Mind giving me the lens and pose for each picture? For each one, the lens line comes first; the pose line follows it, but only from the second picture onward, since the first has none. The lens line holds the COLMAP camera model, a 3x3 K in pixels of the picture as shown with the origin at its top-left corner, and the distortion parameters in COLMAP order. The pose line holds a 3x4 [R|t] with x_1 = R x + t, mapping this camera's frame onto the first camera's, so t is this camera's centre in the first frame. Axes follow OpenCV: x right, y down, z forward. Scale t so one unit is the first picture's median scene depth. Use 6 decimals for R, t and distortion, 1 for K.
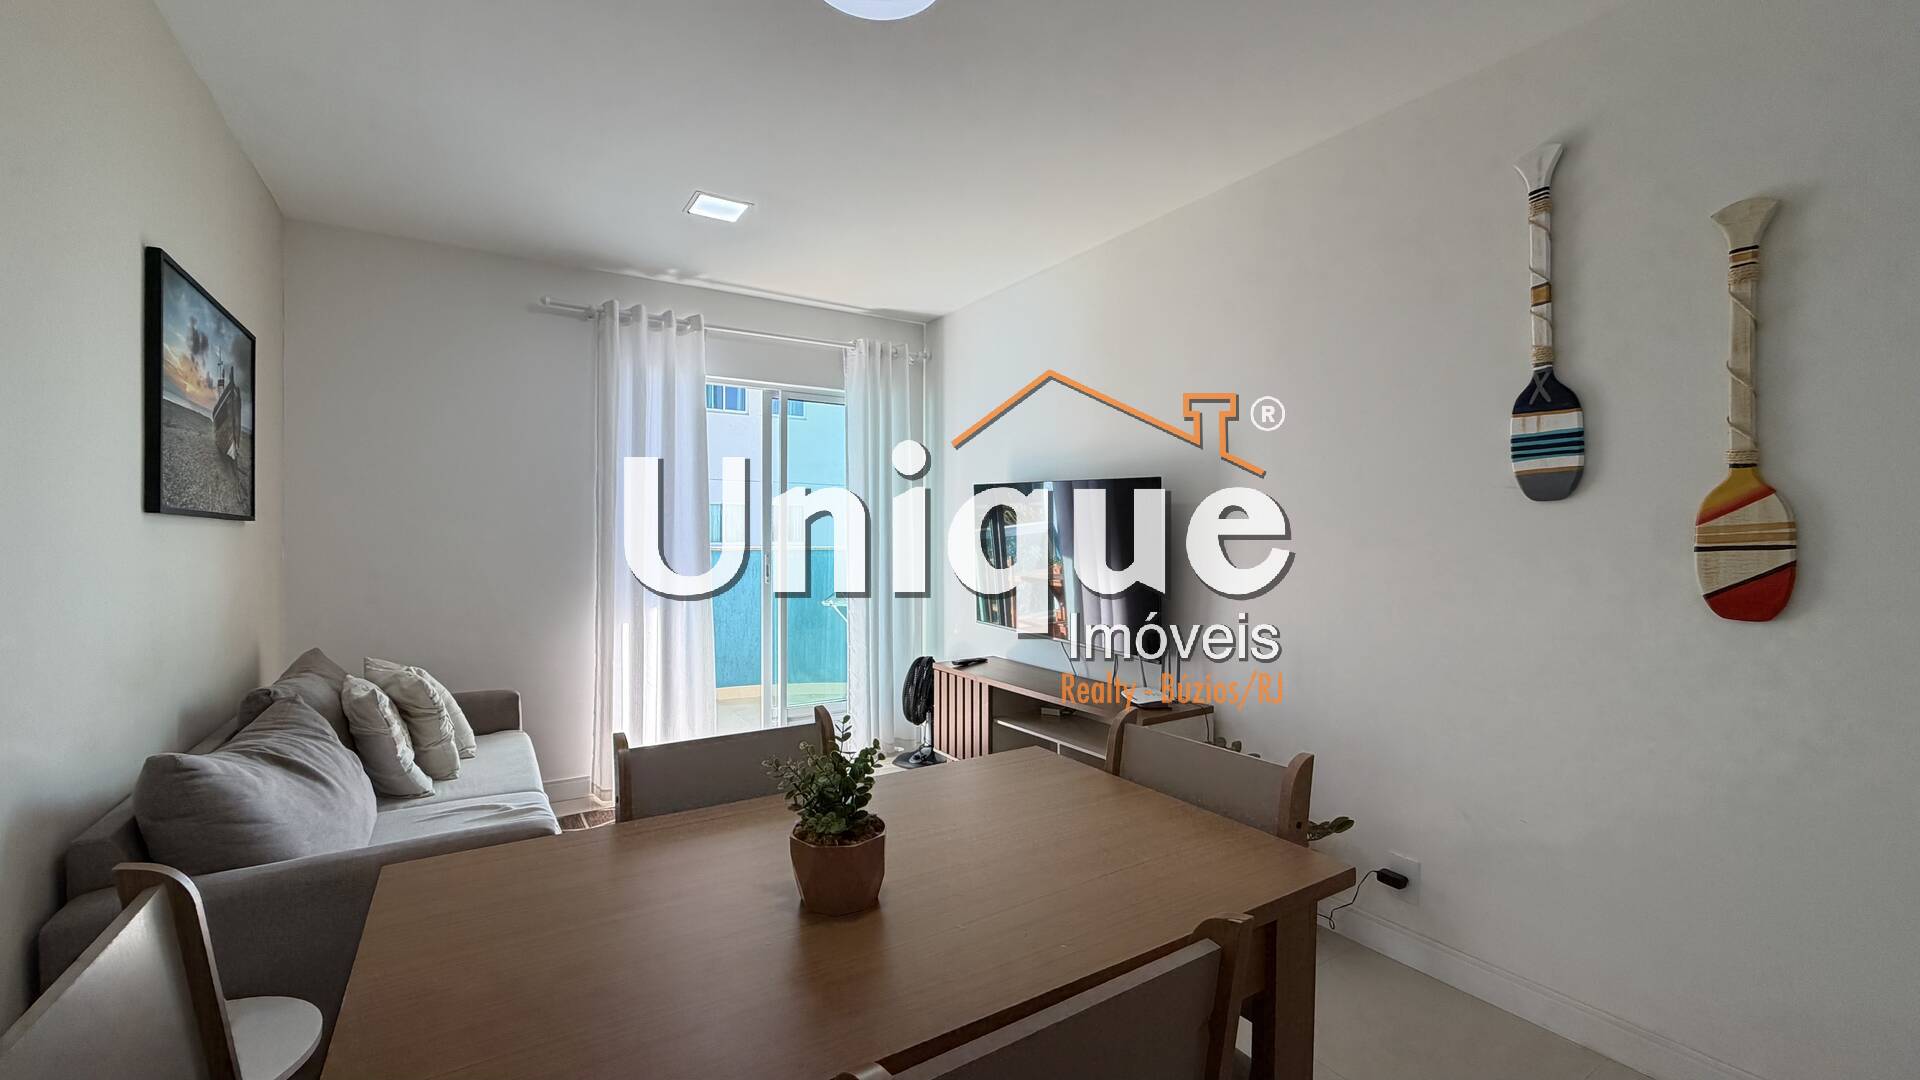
lens RADIAL K [[766.1, 0, 961.1], [0, 766.1, 525.0], [0, 0, 1]] dist [-0.000433, 0.000648]
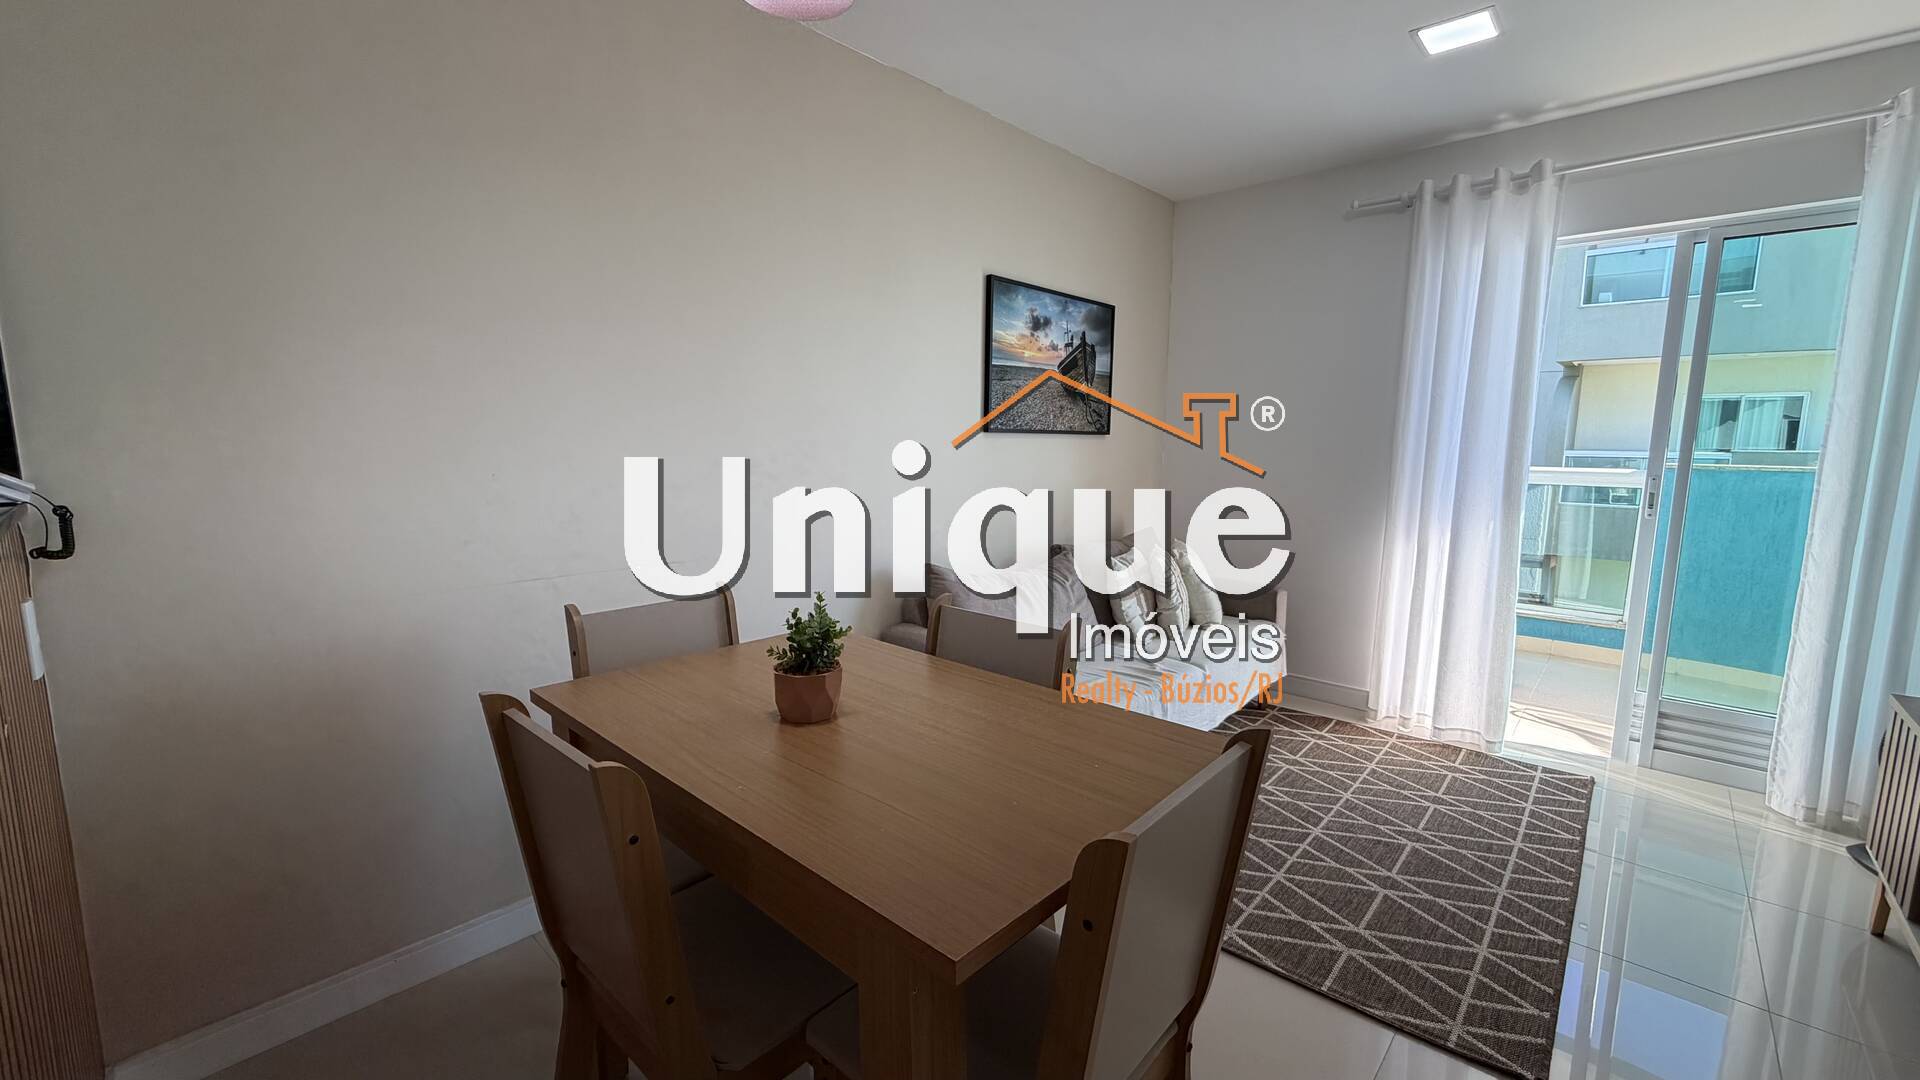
lens RADIAL K [[766.1, 0, 951.3], [0, 766.1, 523.0], [0, 0, 1]] dist [-0.000433, 0.000648]
pose [[0.252056, 0.110701, -0.961360, 0.443613], [0.007402, 0.993186, 0.116307, -0.010419], [0.967684, -0.036432, 0.249519, 0.343795]]
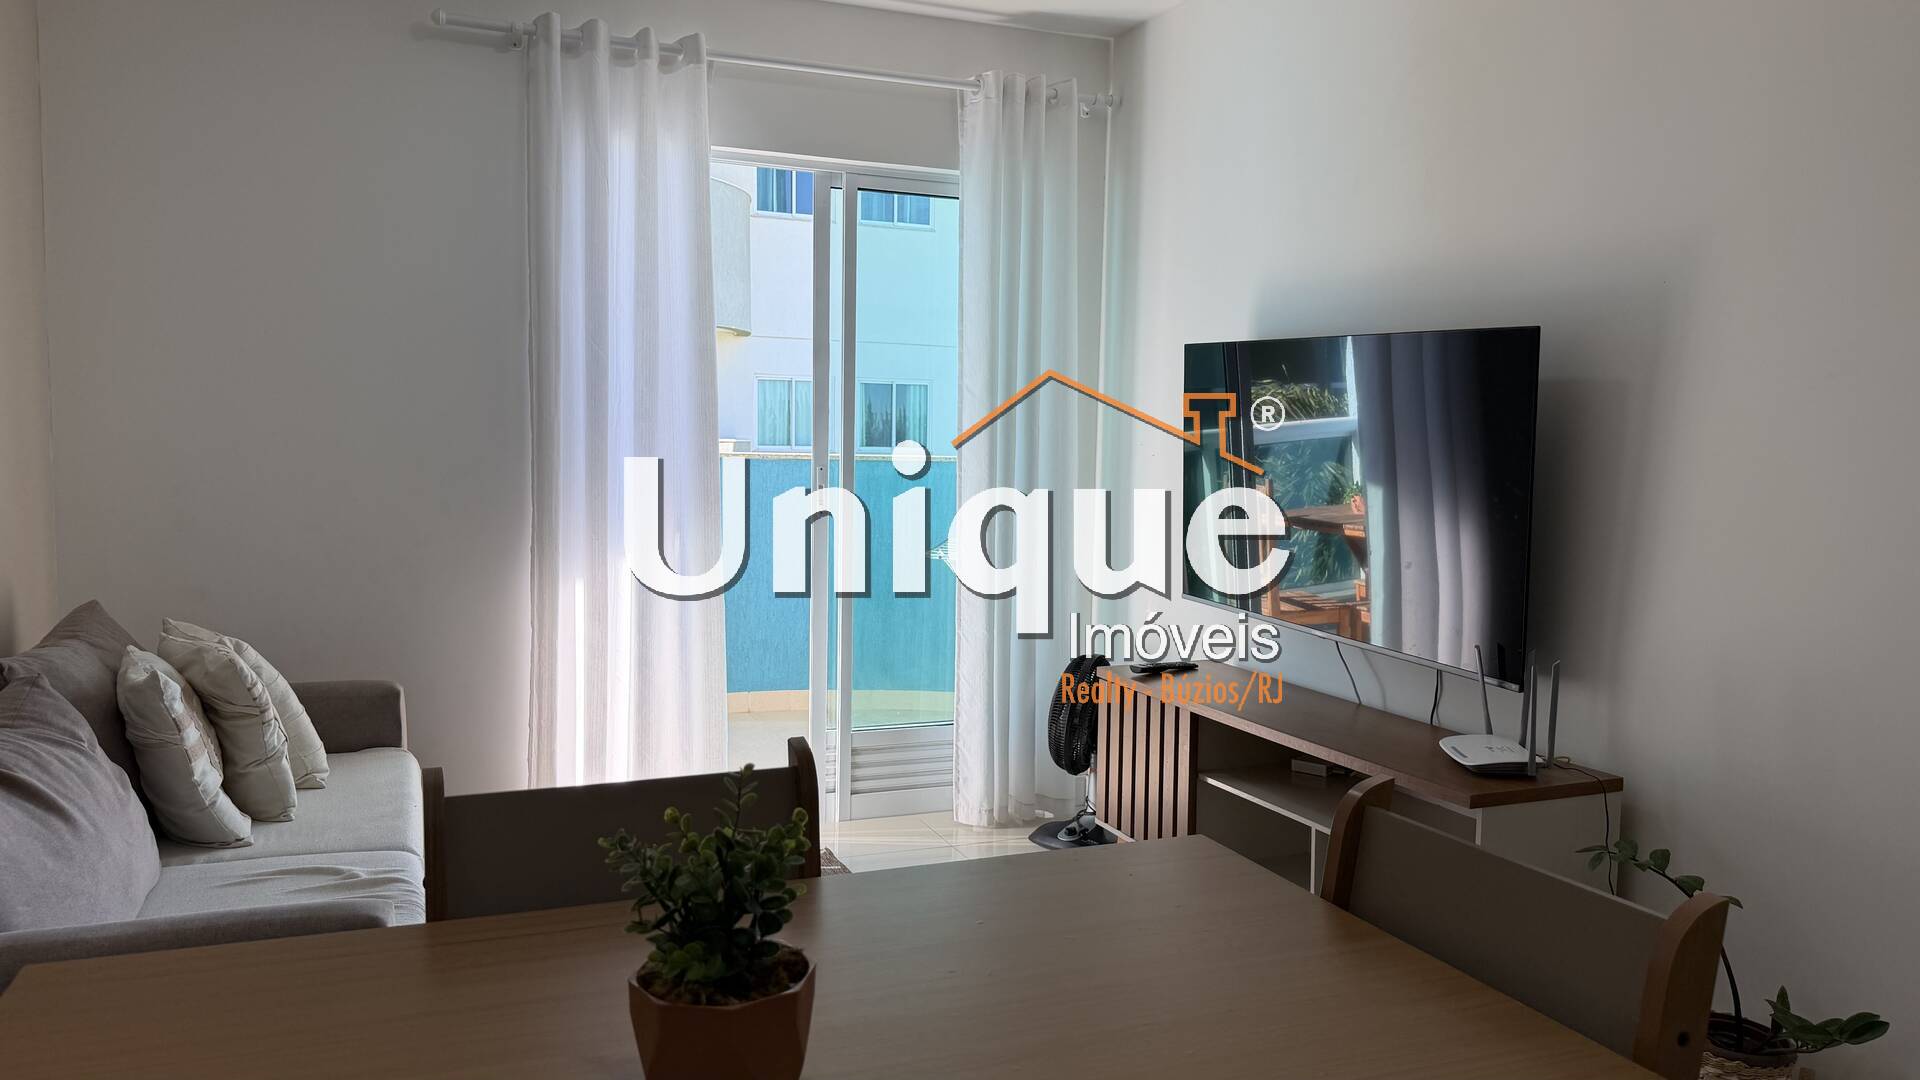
lens RADIAL K [[1359.8, 0, 957.7], [0, 1359.8, 538.0], [0, 0, 1]] dist [0.048971, -0.055013]
pose [[0.983728, 0.028586, -0.177374, 0.049497], [-0.013015, 0.996006, 0.088337, 0.001866], [0.179190, -0.084591, 0.980171, 0.034248]]
